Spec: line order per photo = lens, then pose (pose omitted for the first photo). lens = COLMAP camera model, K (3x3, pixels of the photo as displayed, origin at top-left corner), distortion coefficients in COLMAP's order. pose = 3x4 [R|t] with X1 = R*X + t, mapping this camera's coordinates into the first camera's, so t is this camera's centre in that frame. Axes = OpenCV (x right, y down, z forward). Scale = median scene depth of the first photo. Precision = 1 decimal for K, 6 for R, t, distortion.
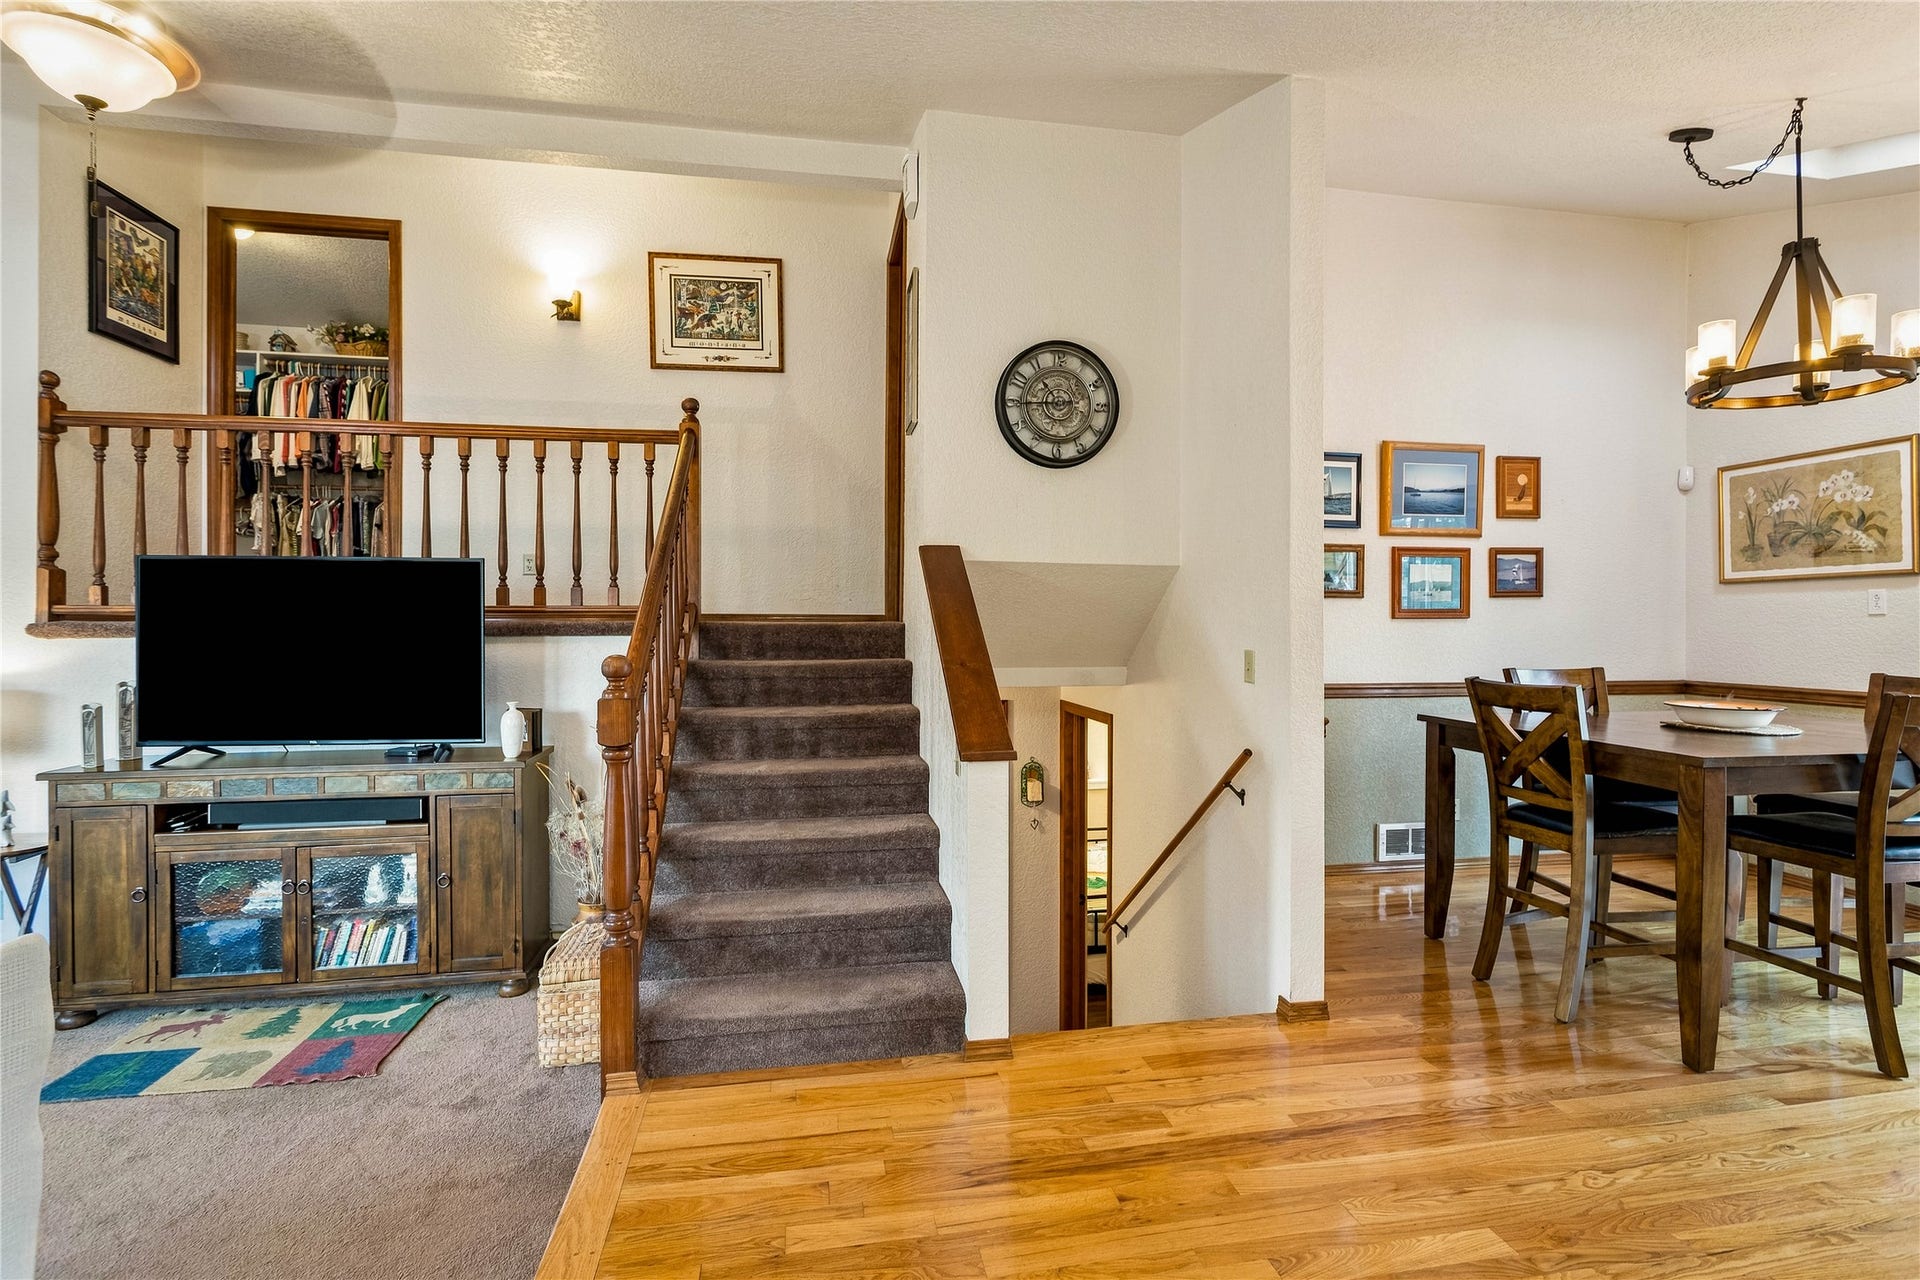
lens RADIAL K [[918.1, 0, 967.7], [0, 918.1, 629.2], [0, 0, 1]] dist [0.003125, 0.000995]
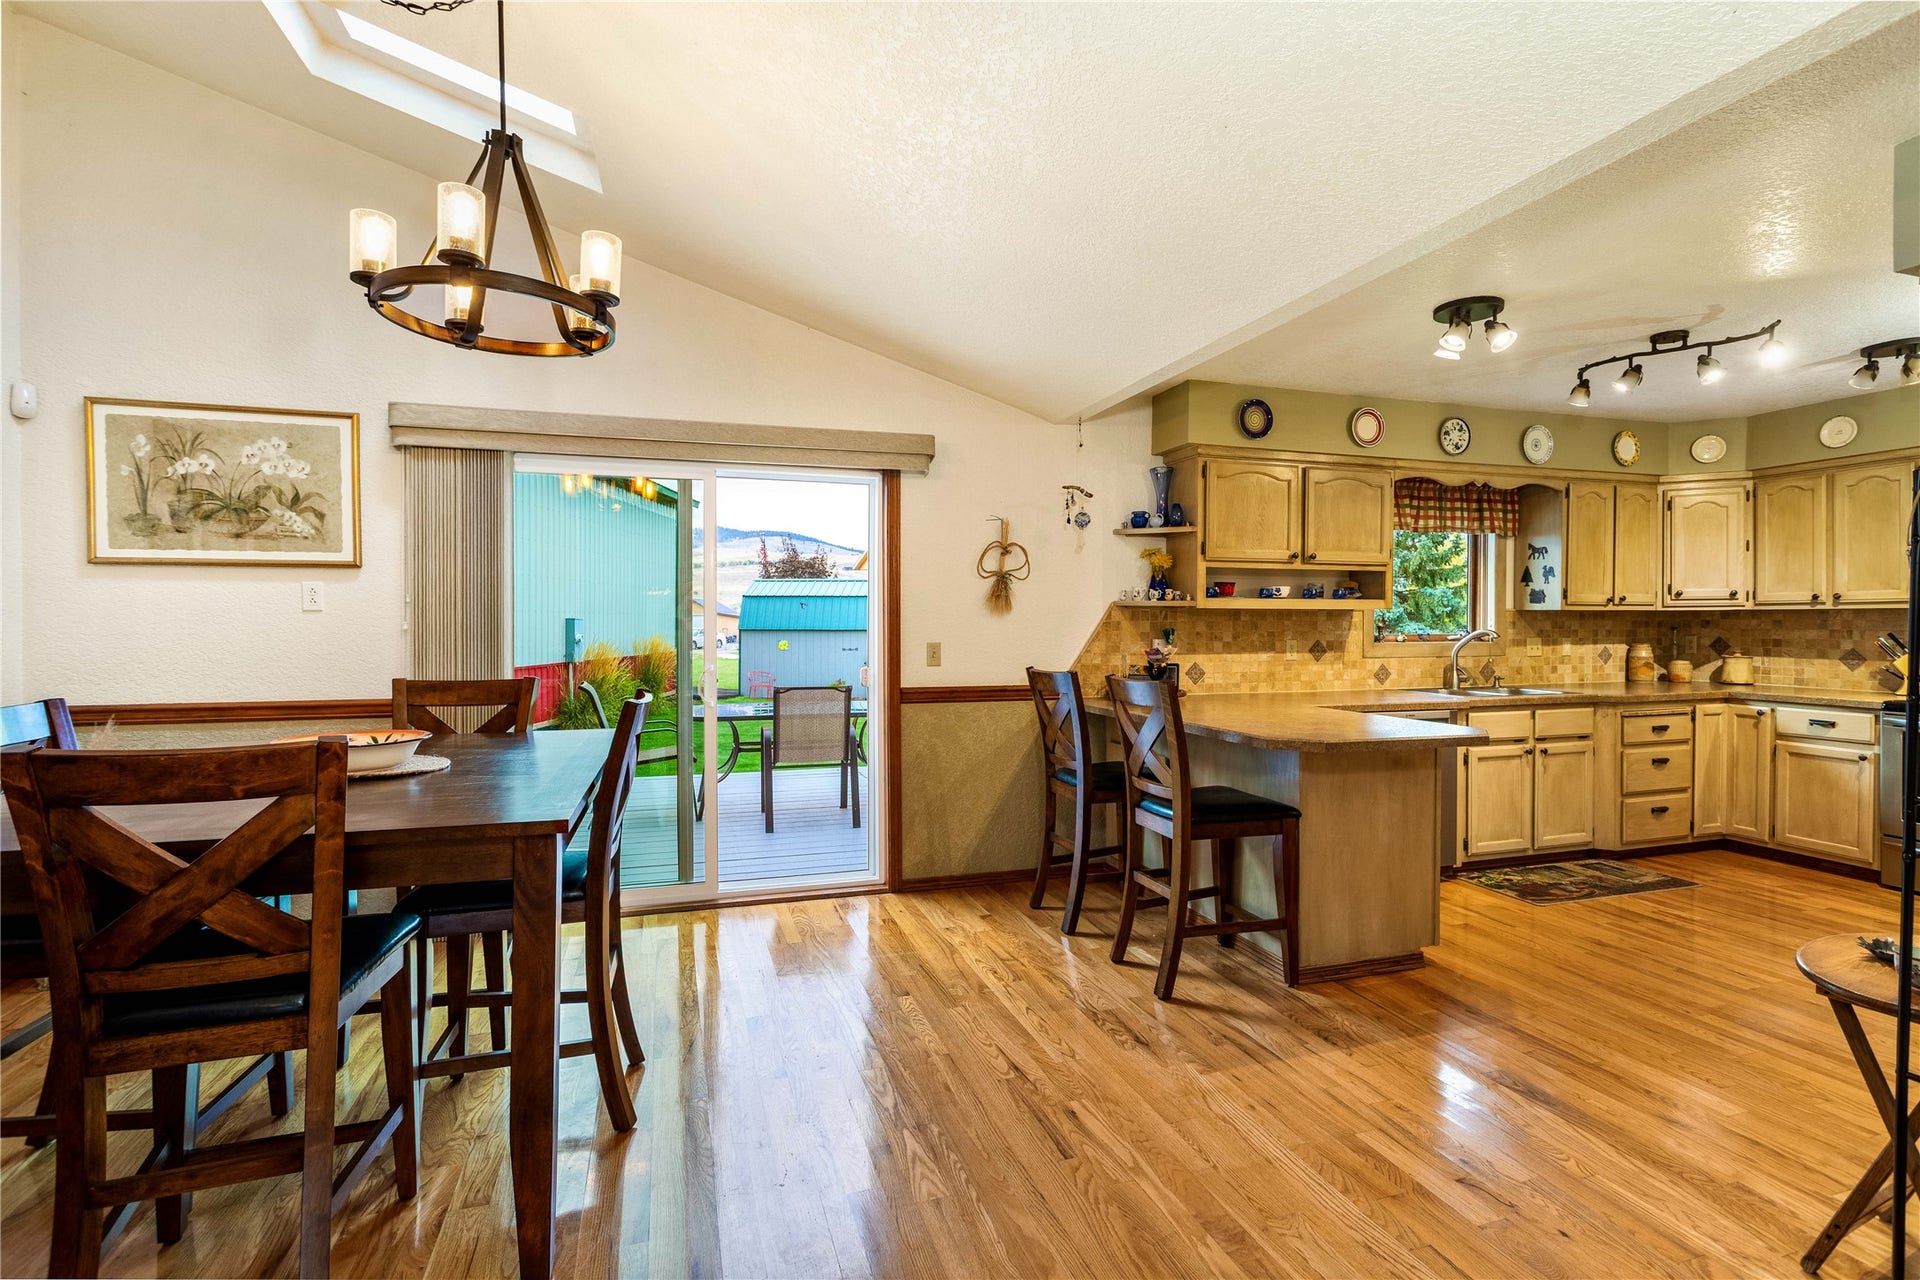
lens RADIAL K [[918.1, 0, 952.4], [0, 918.1, 634.7], [0, 0, 1]] dist [0.003125, 0.000995]
pose [[-0.107127, -0.012743, 0.994164, 0.062209], [0.001906, 0.999913, 0.013022, -0.004065], [-0.994244, 0.003290, -0.107093, 0.522195]]
